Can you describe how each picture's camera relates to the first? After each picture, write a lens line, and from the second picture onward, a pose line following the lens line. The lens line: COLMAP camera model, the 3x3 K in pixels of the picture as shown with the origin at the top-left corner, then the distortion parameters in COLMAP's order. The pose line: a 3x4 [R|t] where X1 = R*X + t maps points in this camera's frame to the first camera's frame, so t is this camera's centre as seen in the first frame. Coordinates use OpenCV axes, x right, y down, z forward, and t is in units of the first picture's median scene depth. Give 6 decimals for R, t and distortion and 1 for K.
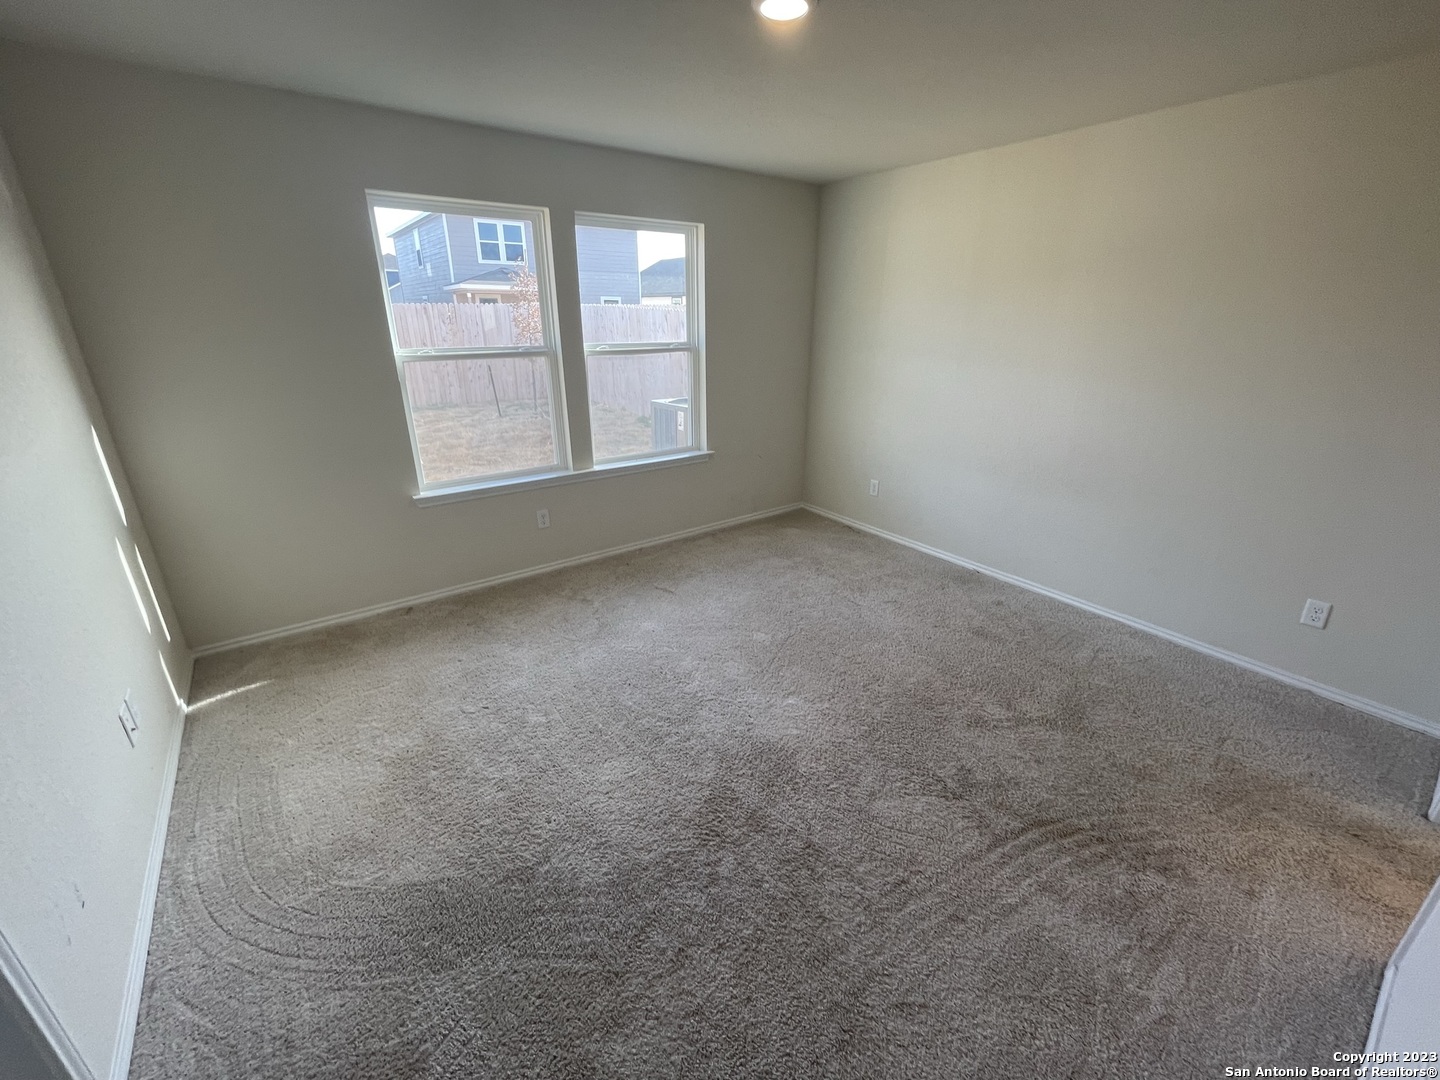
lens RADIAL K [[589.3, 0, 719.8], [0, 589.3, 554.1], [0, 0, 1]] dist [-0.002025, 0.000974]
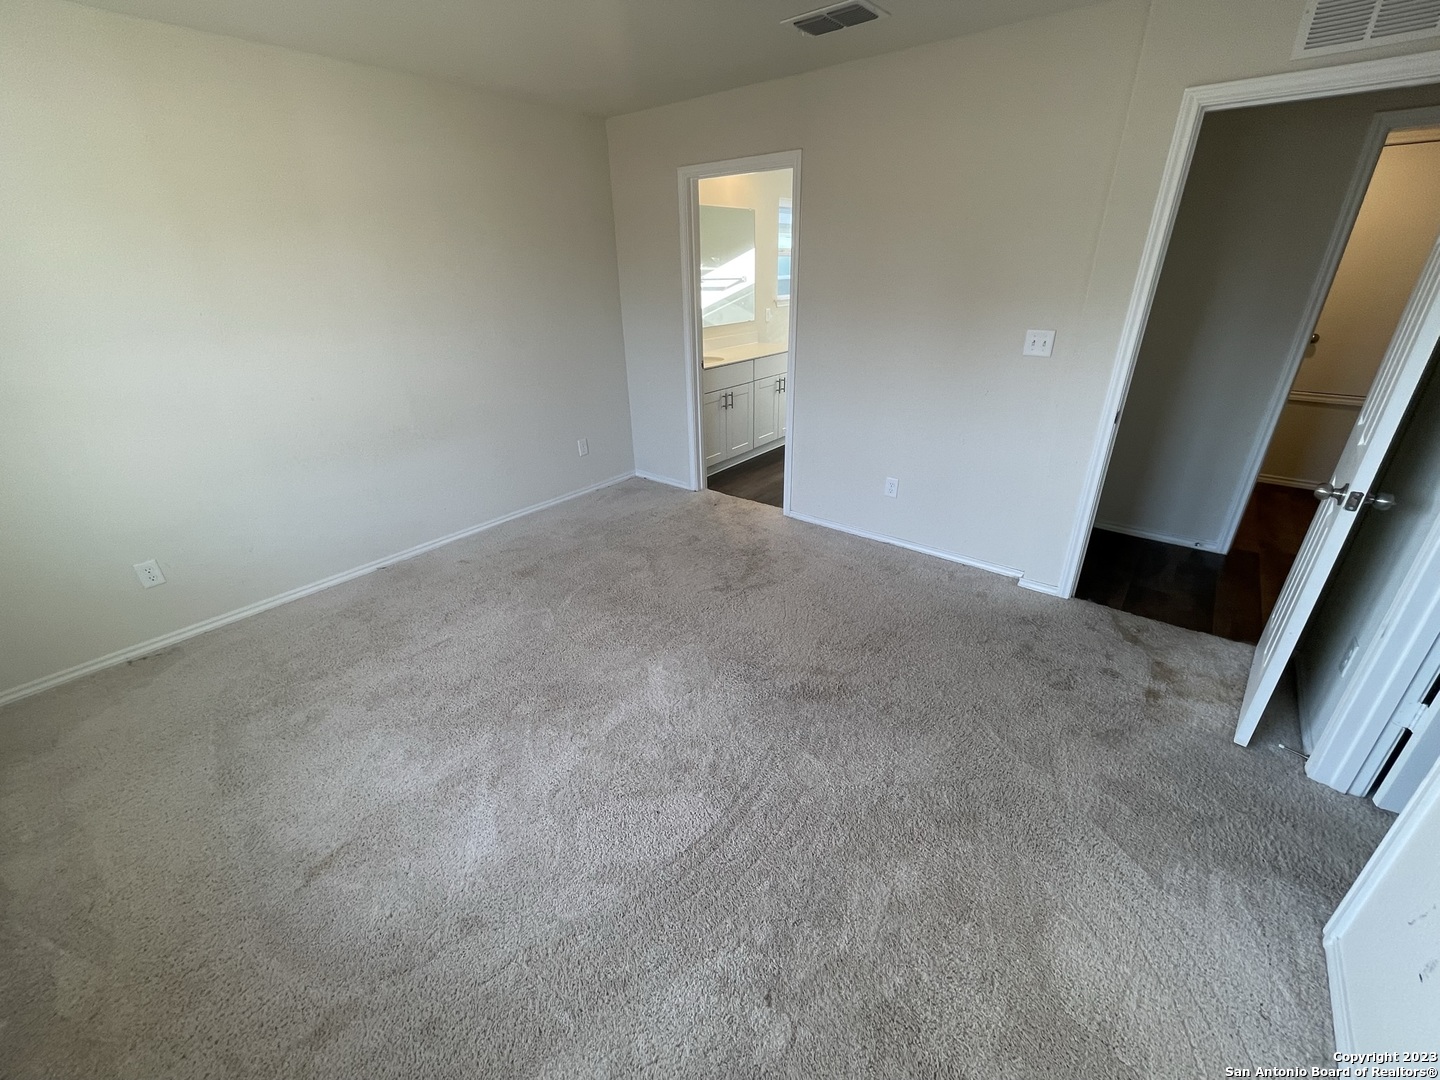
lens RADIAL K [[589.3, 0, 719.7], [0, 589.3, 536.4], [0, 0, 1]] dist [-0.002025, 0.000974]
pose [[-0.298110, -0.391867, 0.870385, -0.507314], [0.368294, 0.794018, 0.483627, -0.274296], [-0.880619, 0.464732, -0.092383, 0.688144]]
